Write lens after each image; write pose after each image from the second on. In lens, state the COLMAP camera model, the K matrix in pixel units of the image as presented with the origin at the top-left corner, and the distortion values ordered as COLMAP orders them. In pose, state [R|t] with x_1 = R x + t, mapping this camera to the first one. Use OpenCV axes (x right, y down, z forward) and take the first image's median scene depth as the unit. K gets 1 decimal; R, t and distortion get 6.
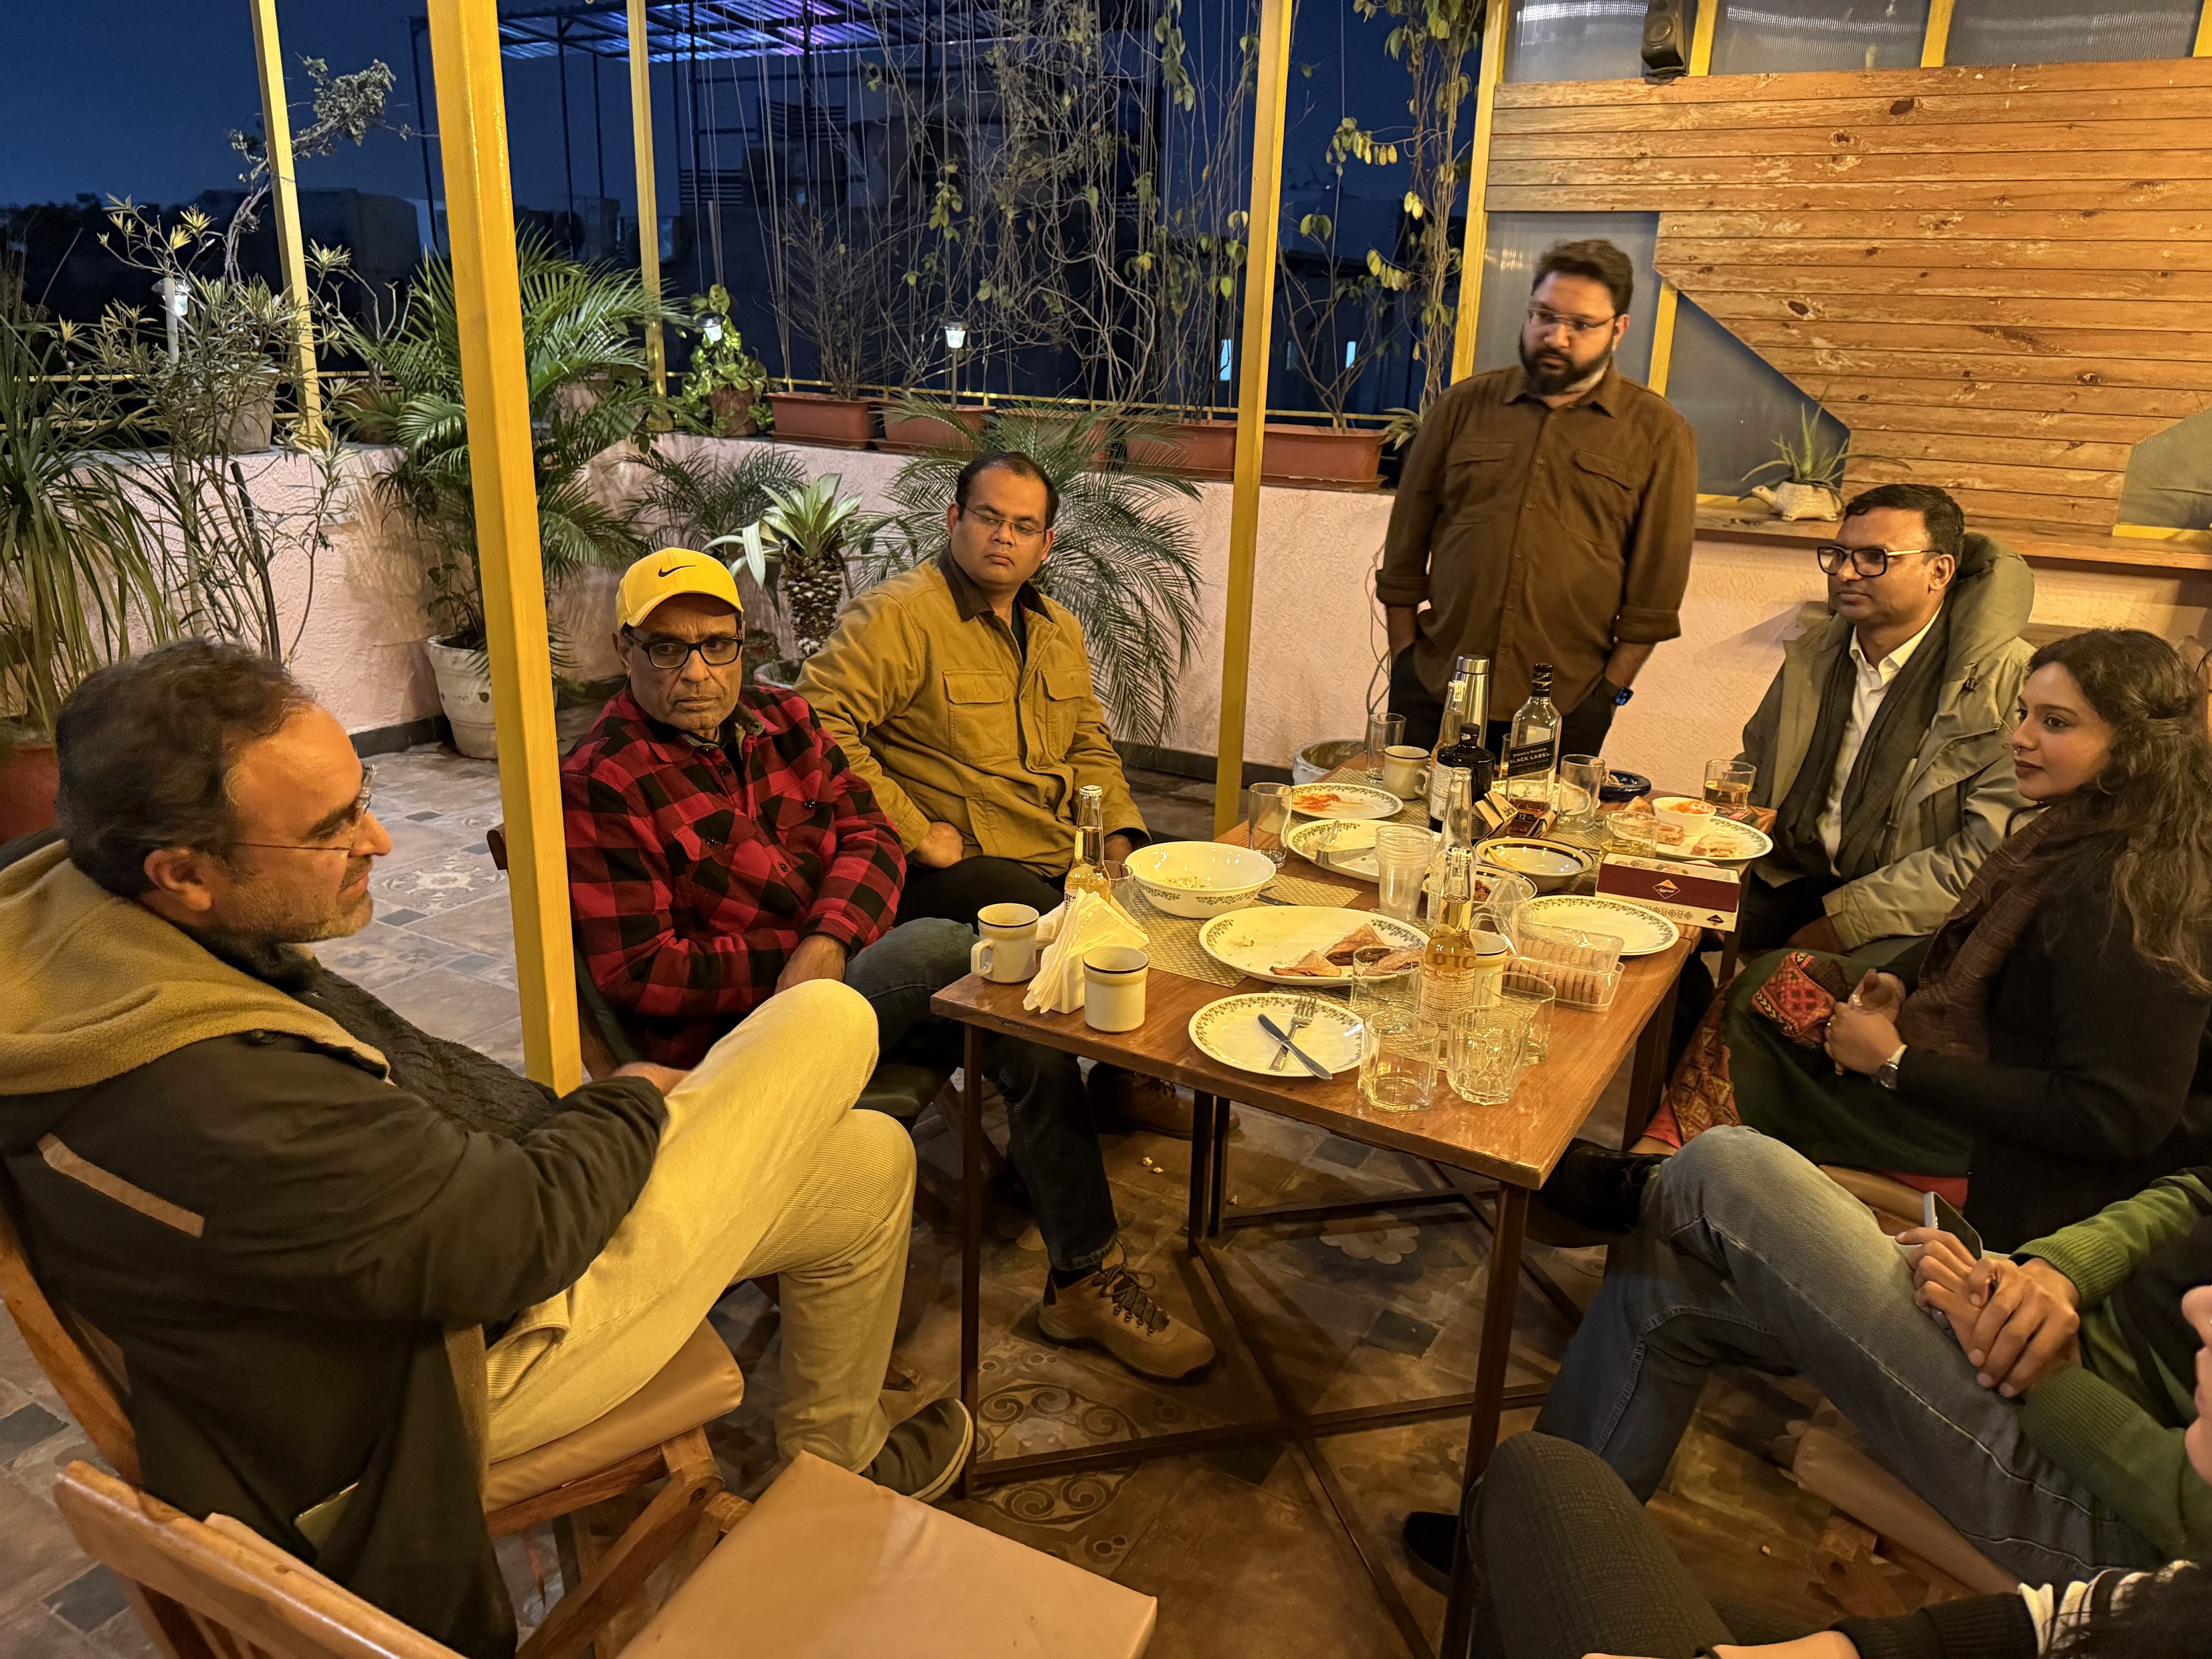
lens RADIAL K [[1563.7, 0, 1105.8], [0, 1563.7, 832.3], [0, 0, 1]] dist [0.008298, -0.011555]
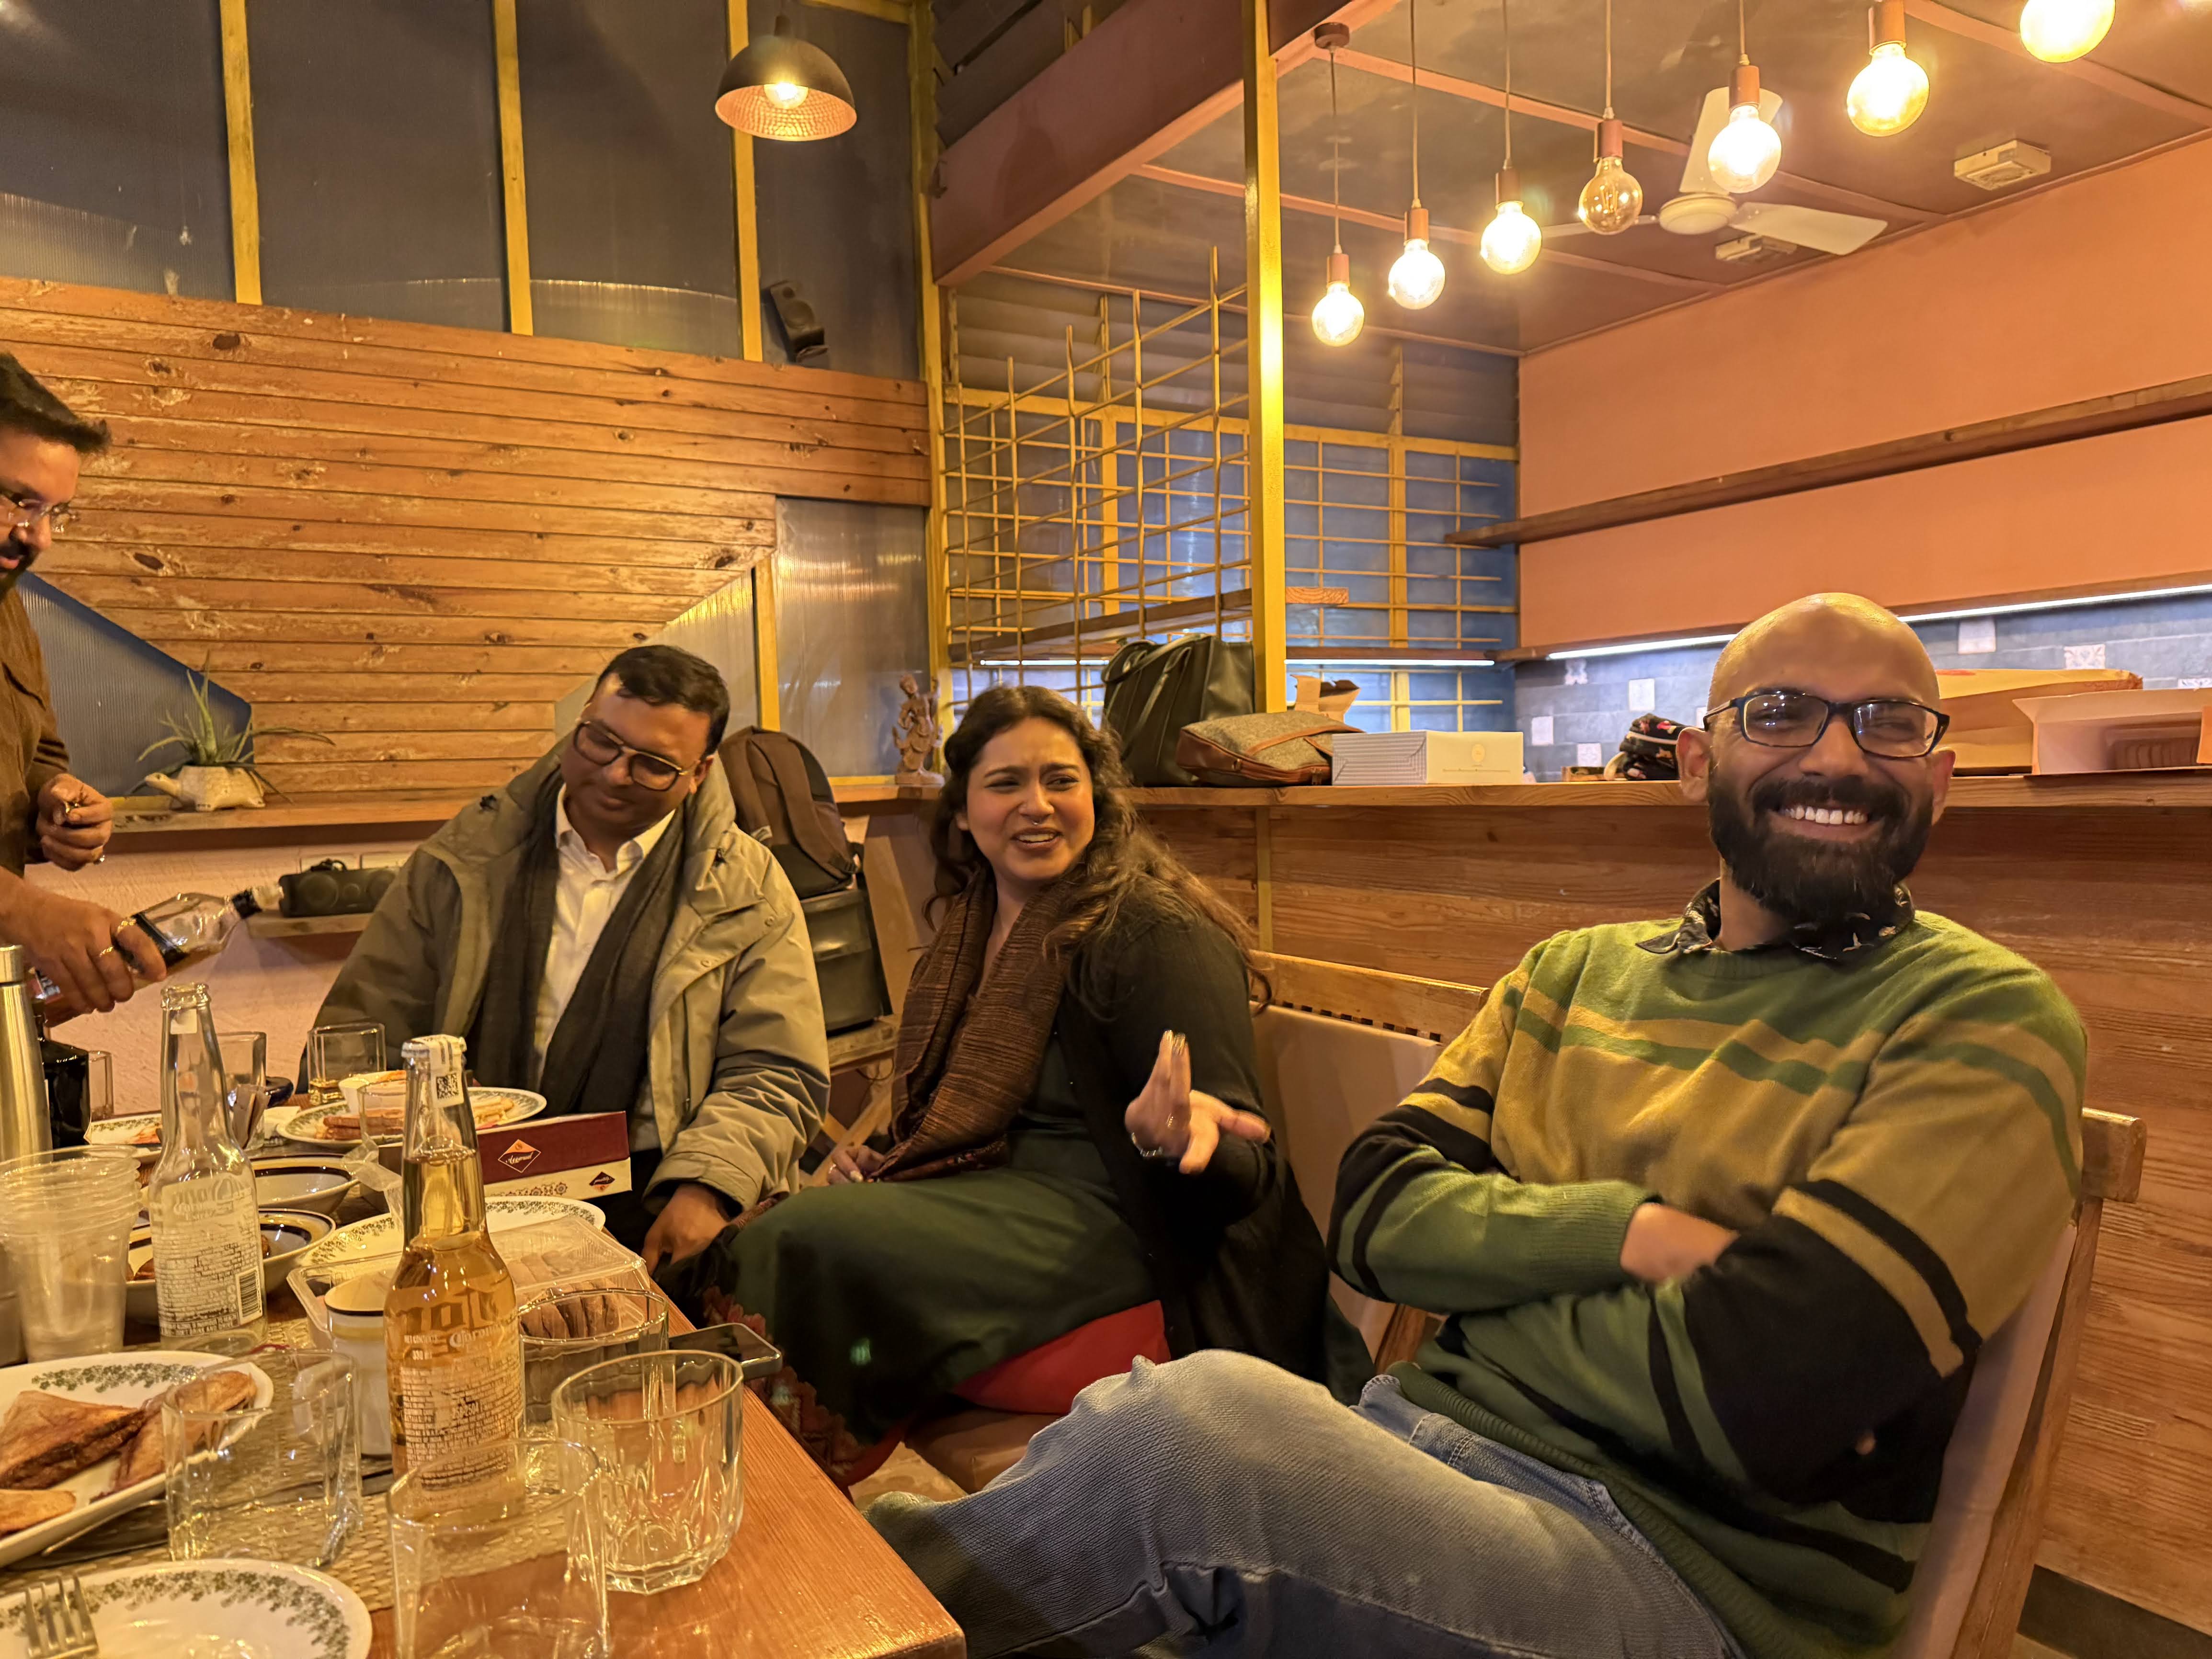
lens RADIAL K [[1563.7, 0, 1098.9], [0, 1563.7, 823.5], [0, 0, 1]] dist [0.008298, -0.011555]
pose [[0.497706, -0.074491, 0.864141, -0.019466], [0.312102, 0.944950, -0.098300, 0.023671], [-0.809247, 0.318624, 0.493556, 0.262179]]
